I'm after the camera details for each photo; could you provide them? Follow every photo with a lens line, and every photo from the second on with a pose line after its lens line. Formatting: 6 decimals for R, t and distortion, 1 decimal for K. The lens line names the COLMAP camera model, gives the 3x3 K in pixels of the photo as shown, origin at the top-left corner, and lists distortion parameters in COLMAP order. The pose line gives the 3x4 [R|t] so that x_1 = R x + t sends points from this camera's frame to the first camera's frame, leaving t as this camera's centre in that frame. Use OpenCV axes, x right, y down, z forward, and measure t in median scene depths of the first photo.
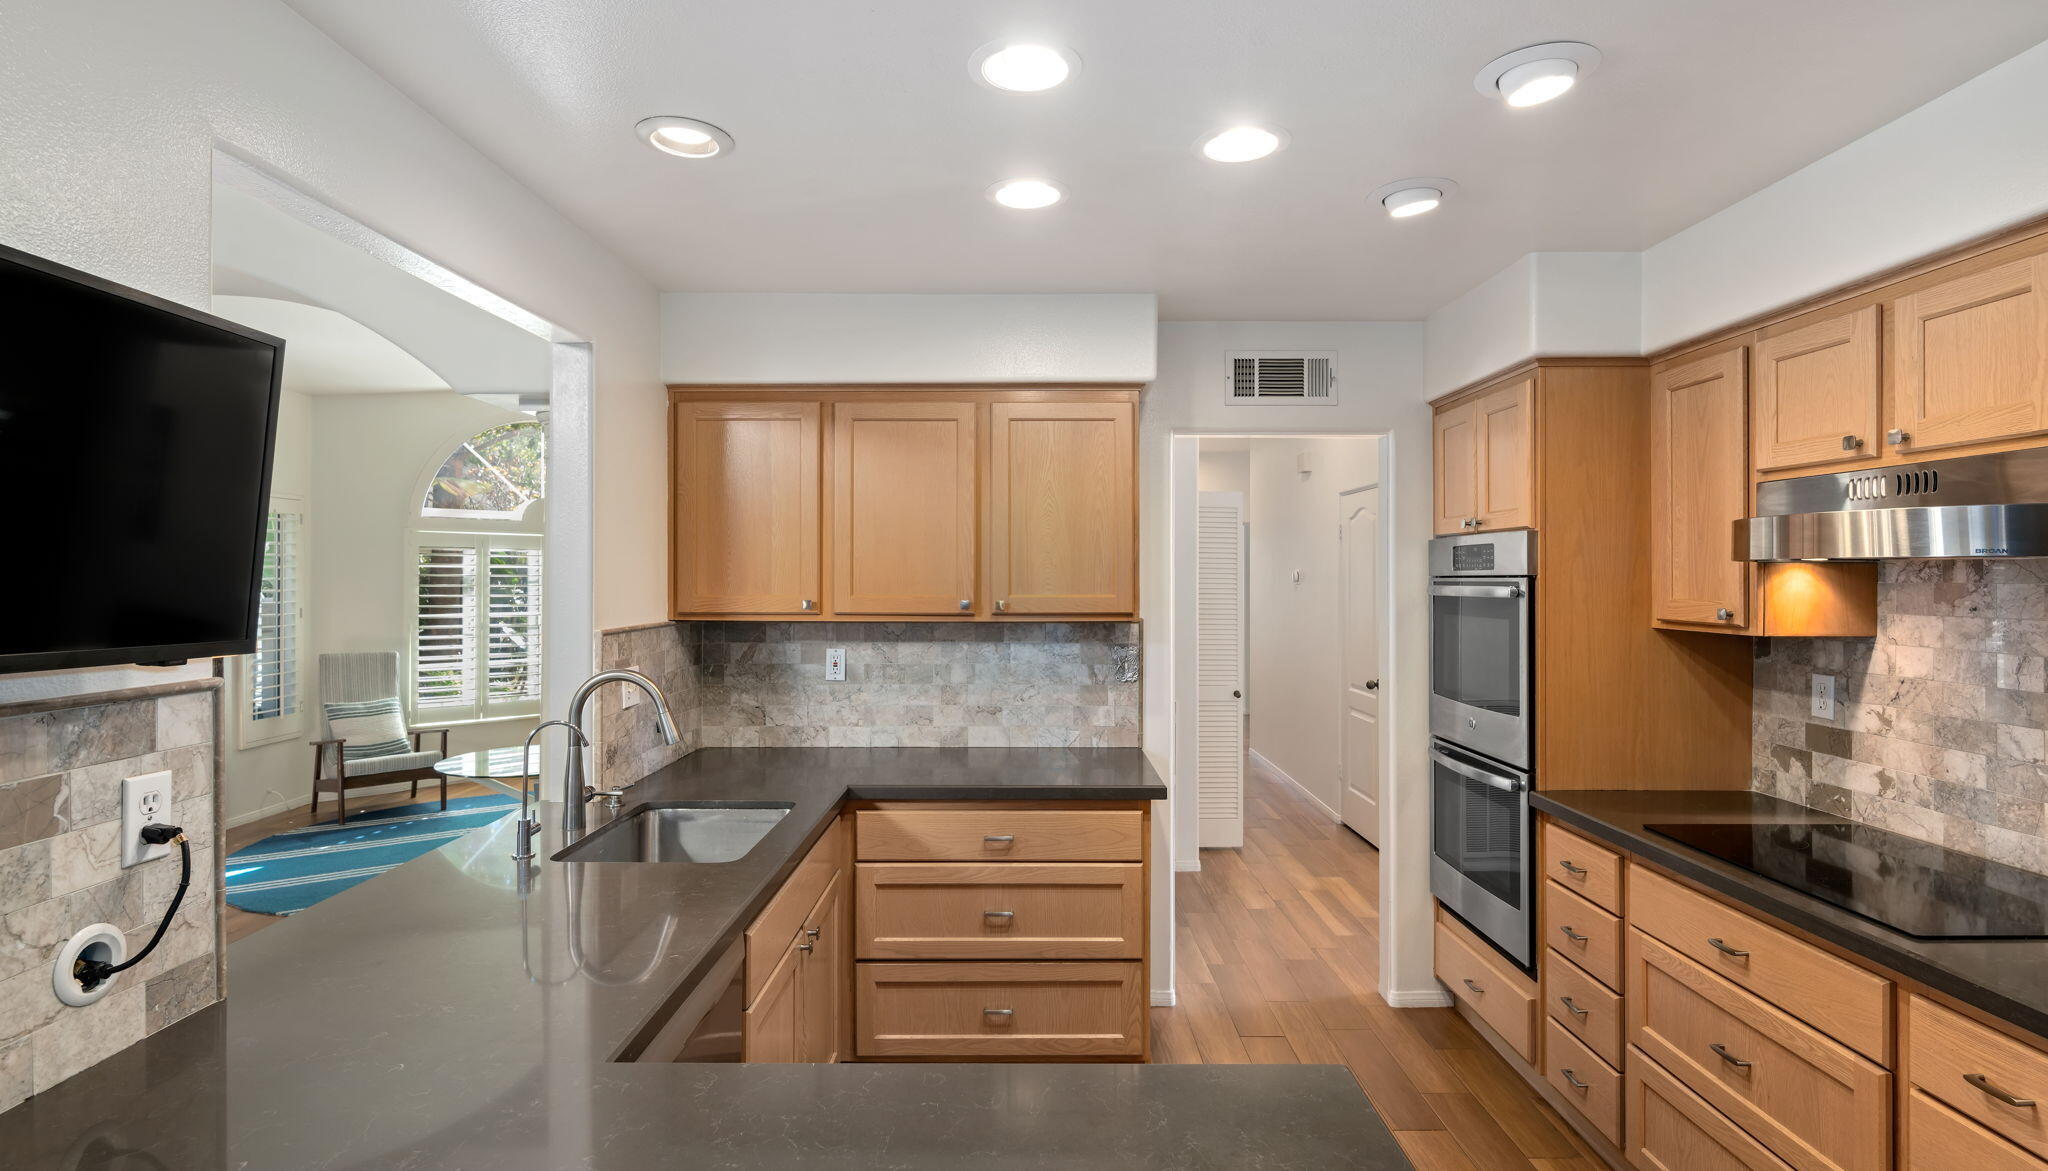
lens RADIAL K [[966.0, 0, 1024.2], [0, 966.0, 577.5], [0, 0, 1]] dist [-0.000158, -0.000089]
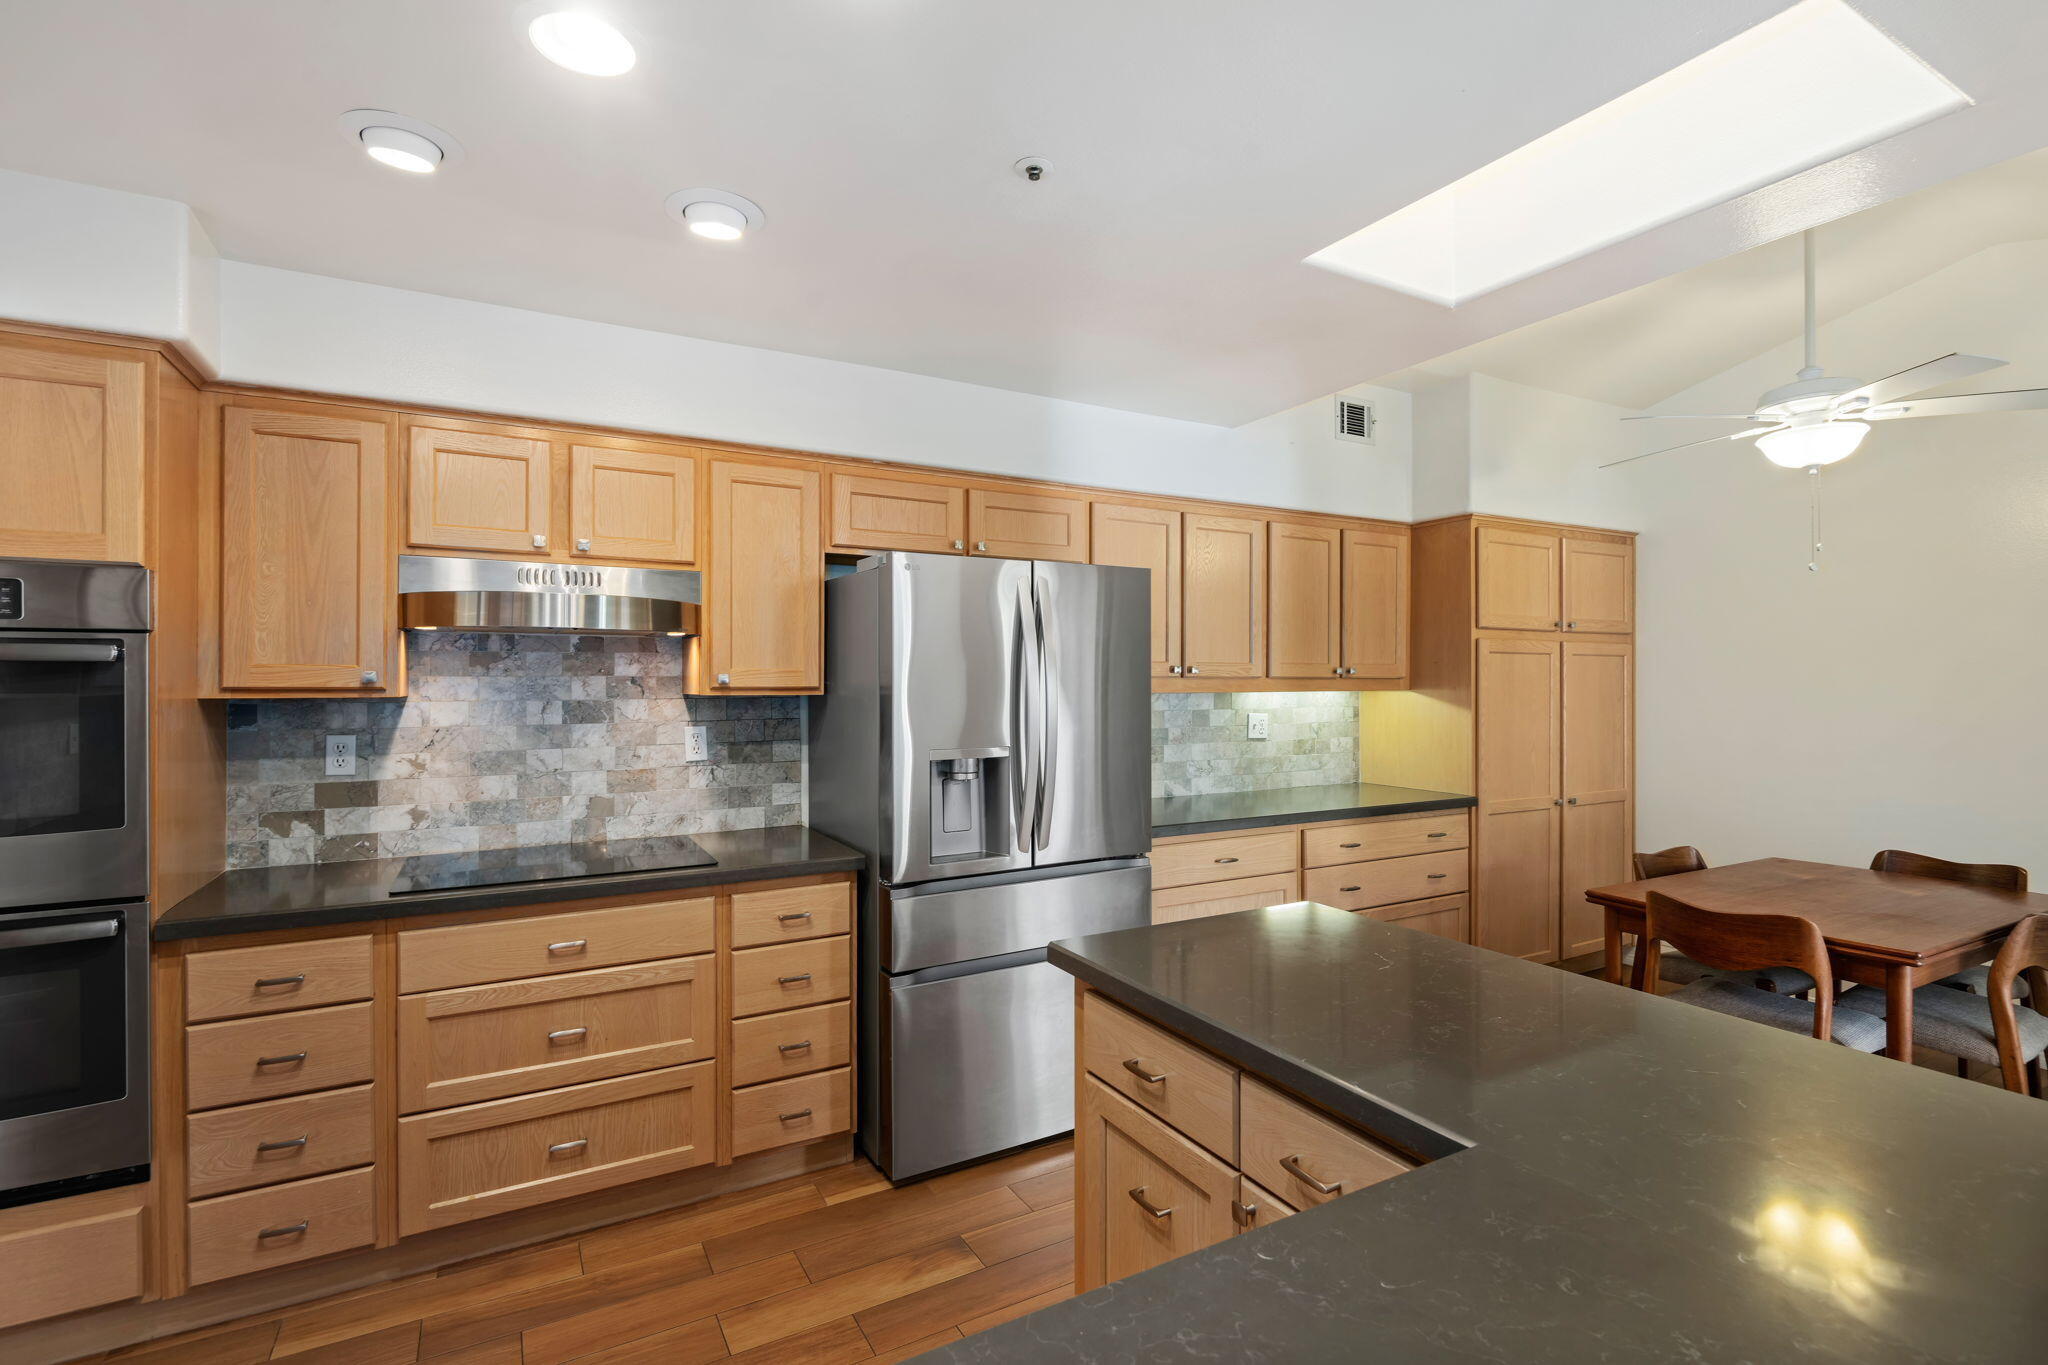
lens RADIAL K [[952.6, 0, 1022.5], [0, 952.6, 680.0], [0, 0, 1]] dist [-0.003449, -0.000576]
pose [[-0.483570, -0.000575, 0.875306, -0.517707], [-0.001653, 0.999999, -0.000256, 0.042035], [-0.875304, -0.001571, -0.483570, 0.930359]]
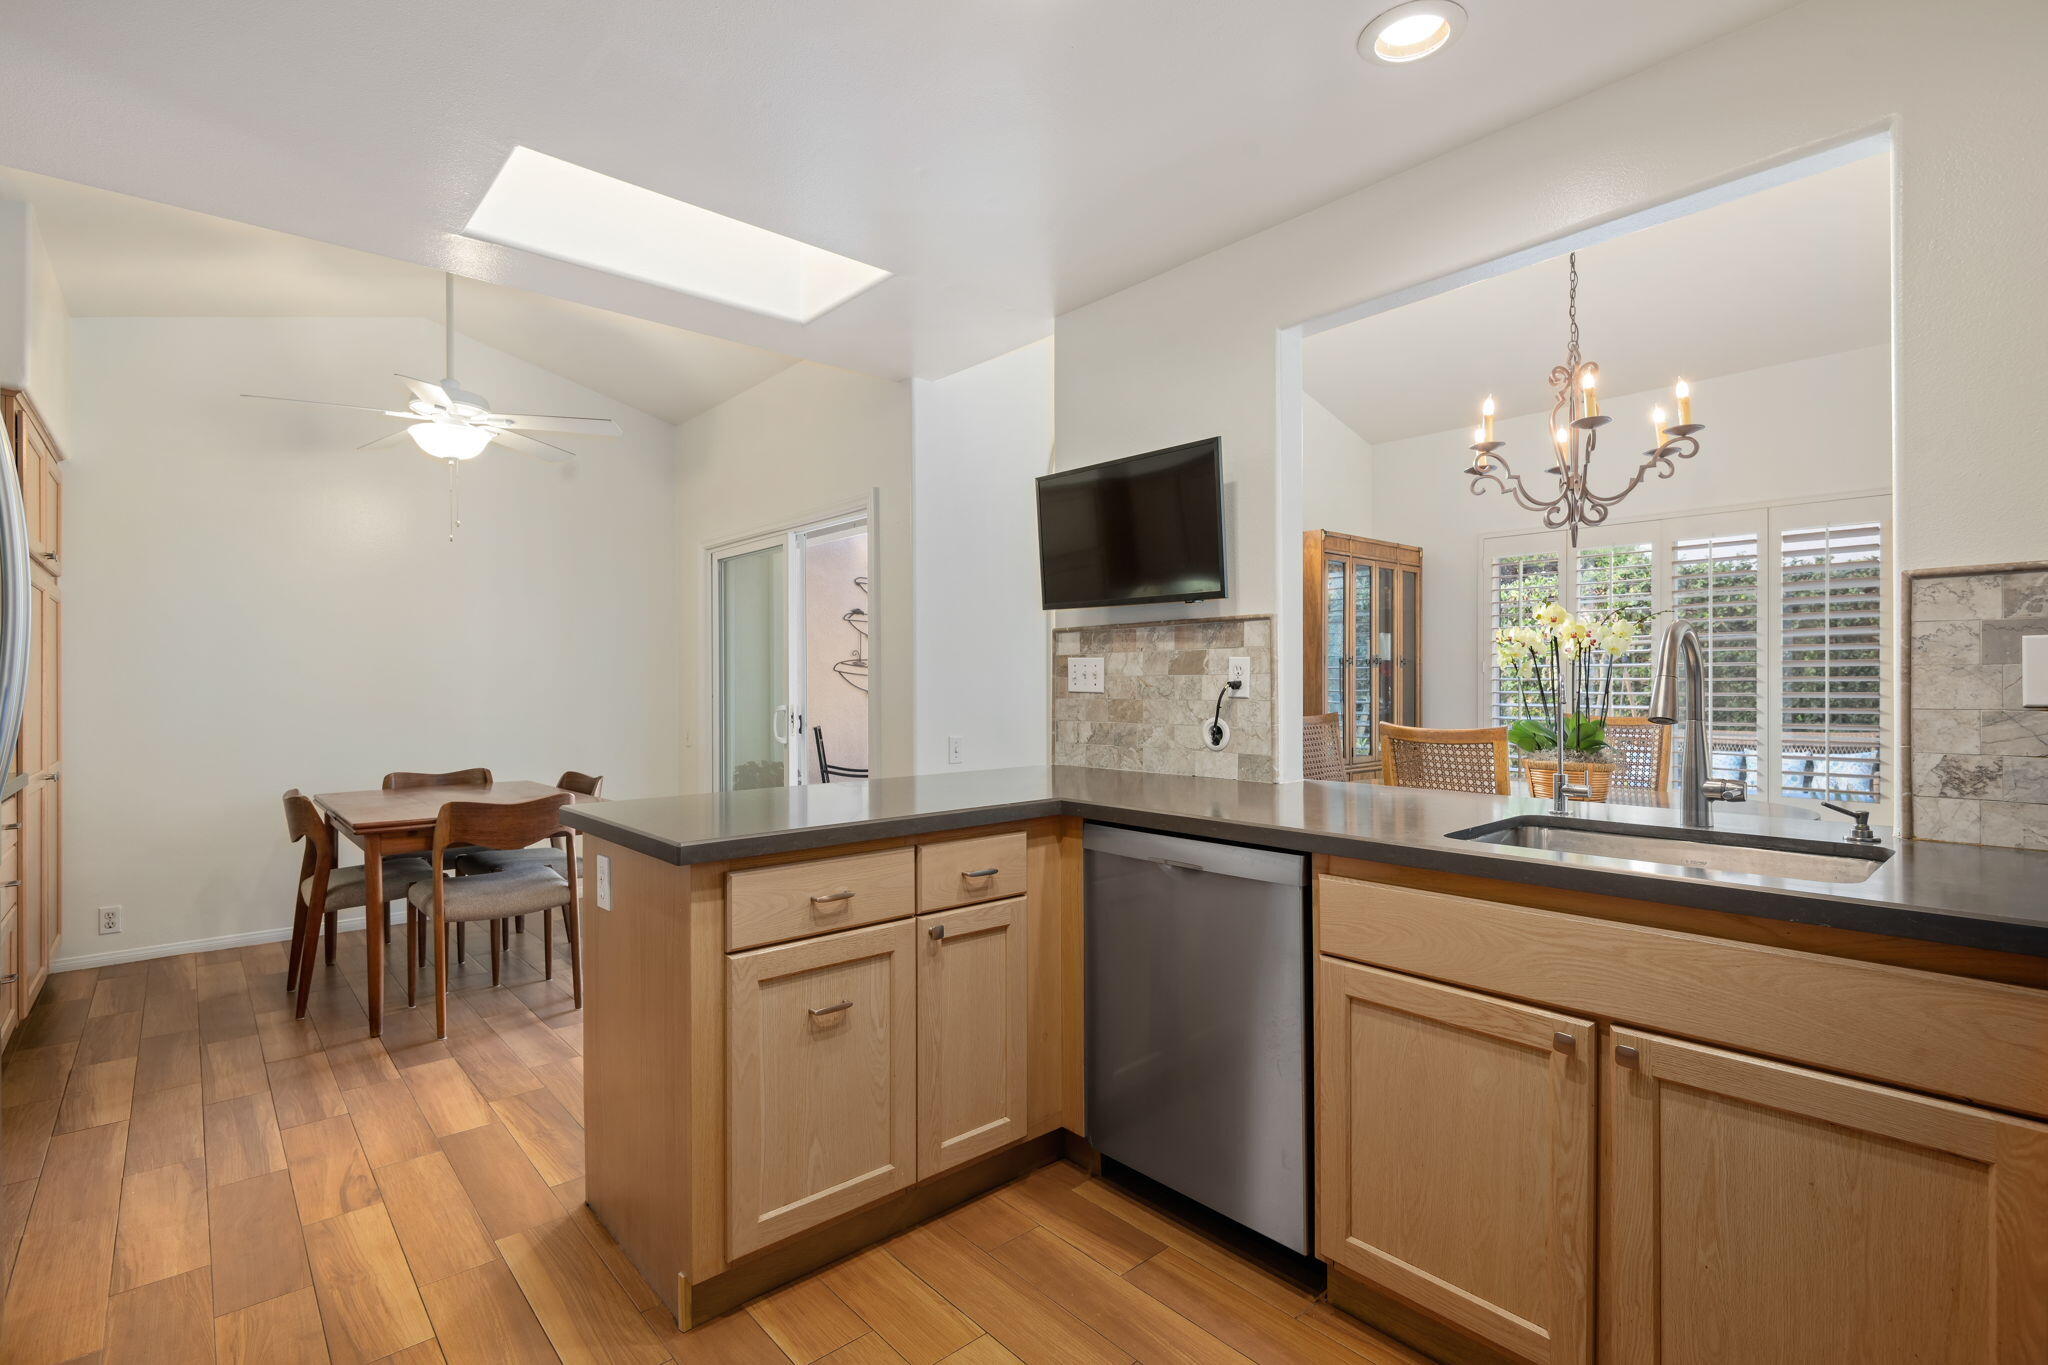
lens RADIAL K [[952.6, 0, 1021.5], [0, 952.6, 688.1], [0, 0, 1]] dist [-0.003449, -0.000576]
pose [[-0.751442, 0.005585, -0.659776, 0.455023], [0.005113, 0.999983, 0.002641, 0.144961], [0.659780, -0.001388, -0.751458, 1.237345]]
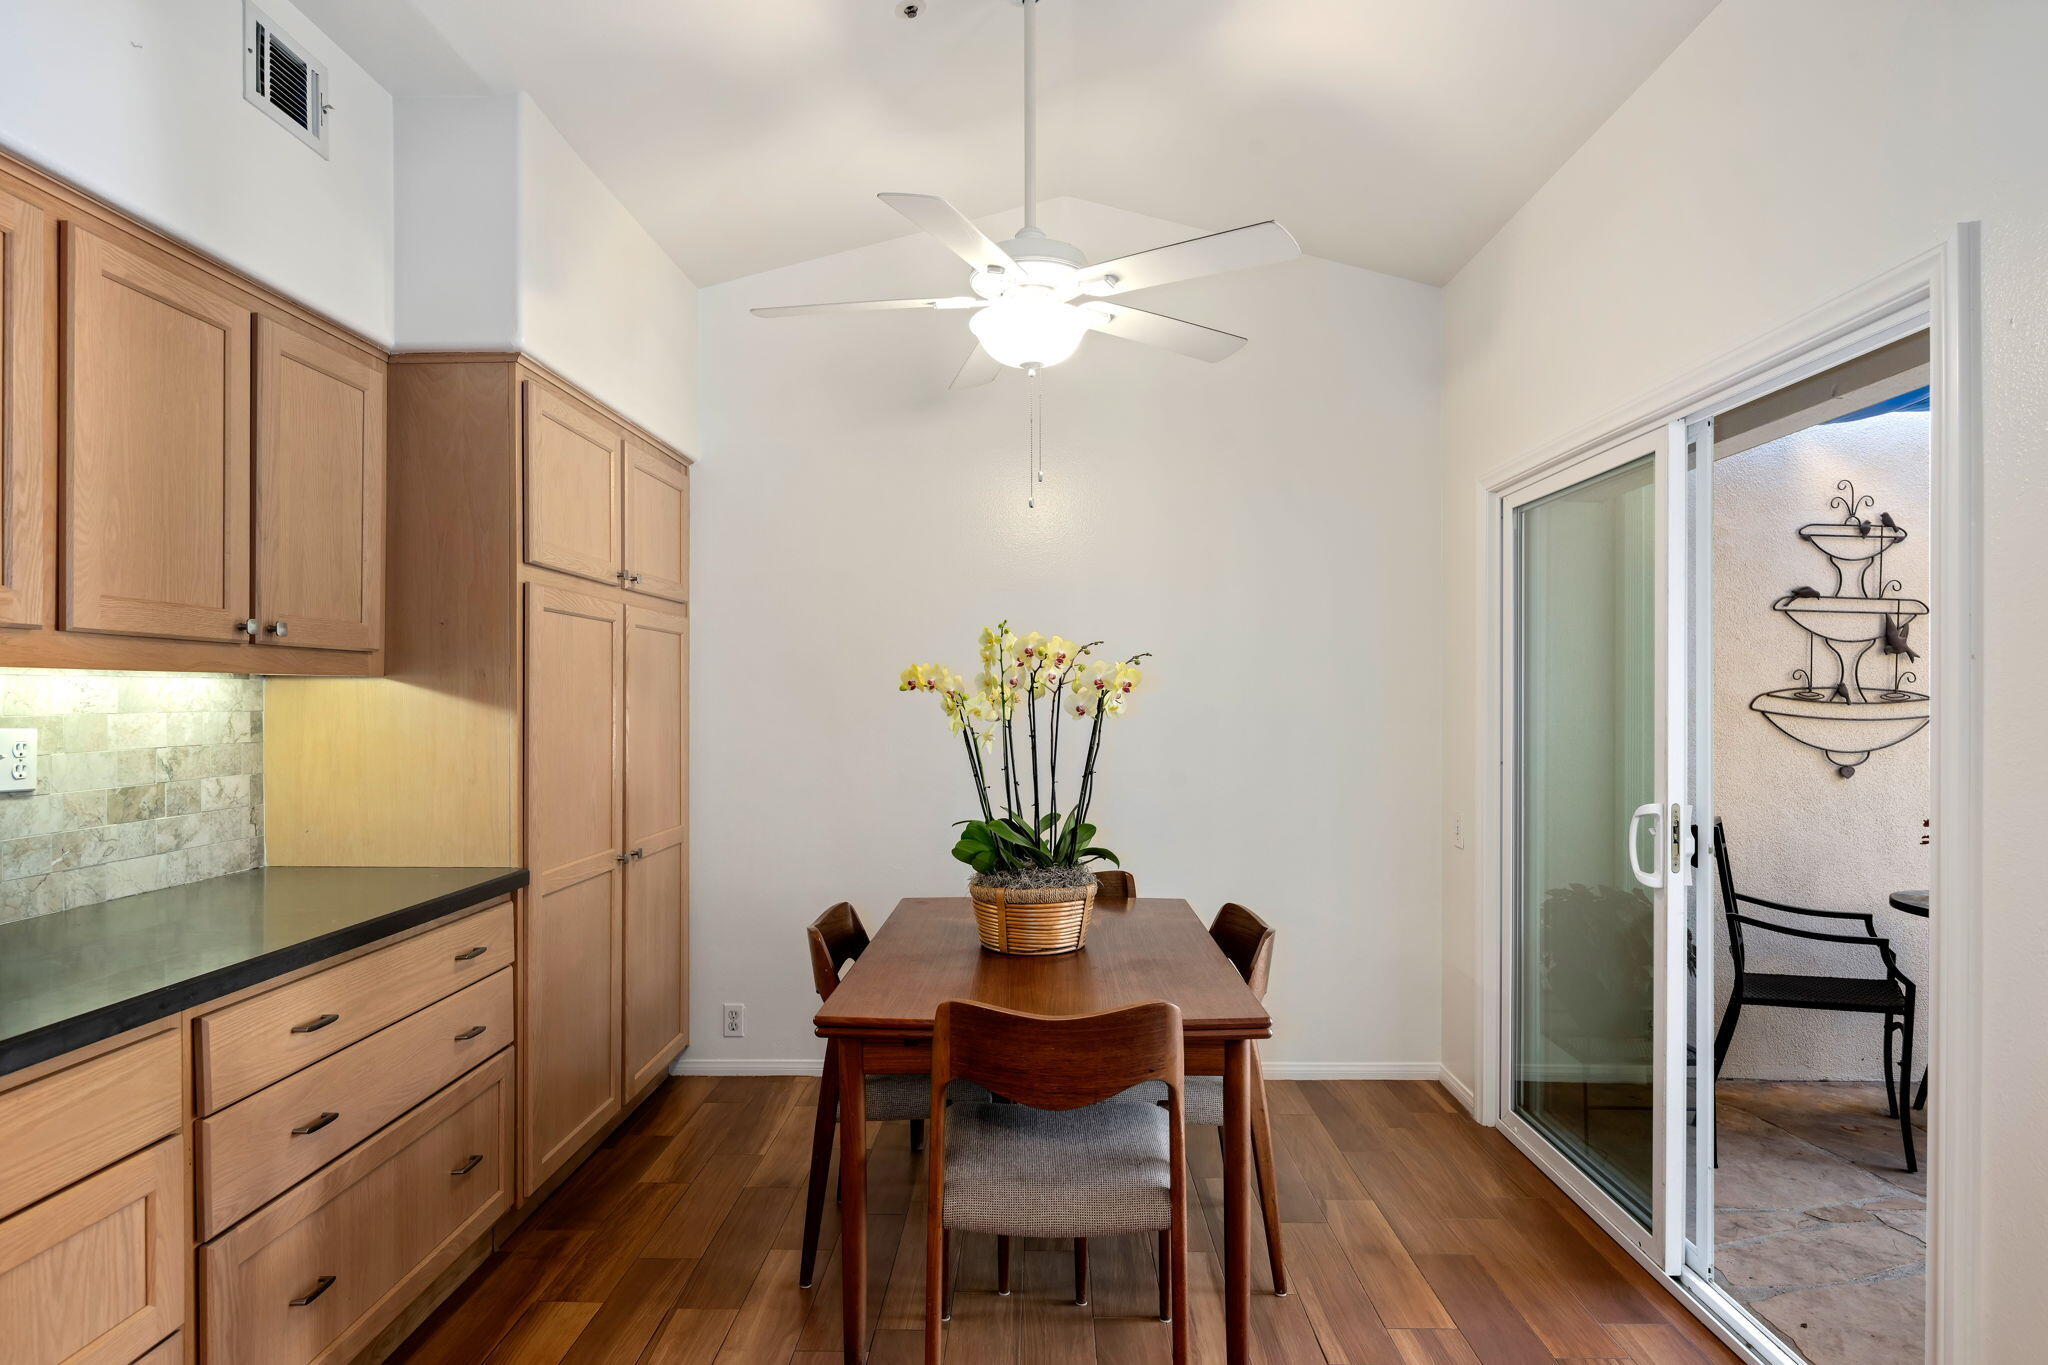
lens RADIAL K [[1116.7, 0, 1031.7], [0, 1116.7, 700.8], [0, 0, 1]] dist [-0.002152, -0.000677]
pose [[-0.999931, -0.000782, 0.011696, 0.091798], [-0.000765, 0.999999, 0.001441, 0.083315], [-0.011697, 0.001432, -0.999931, 0.473595]]
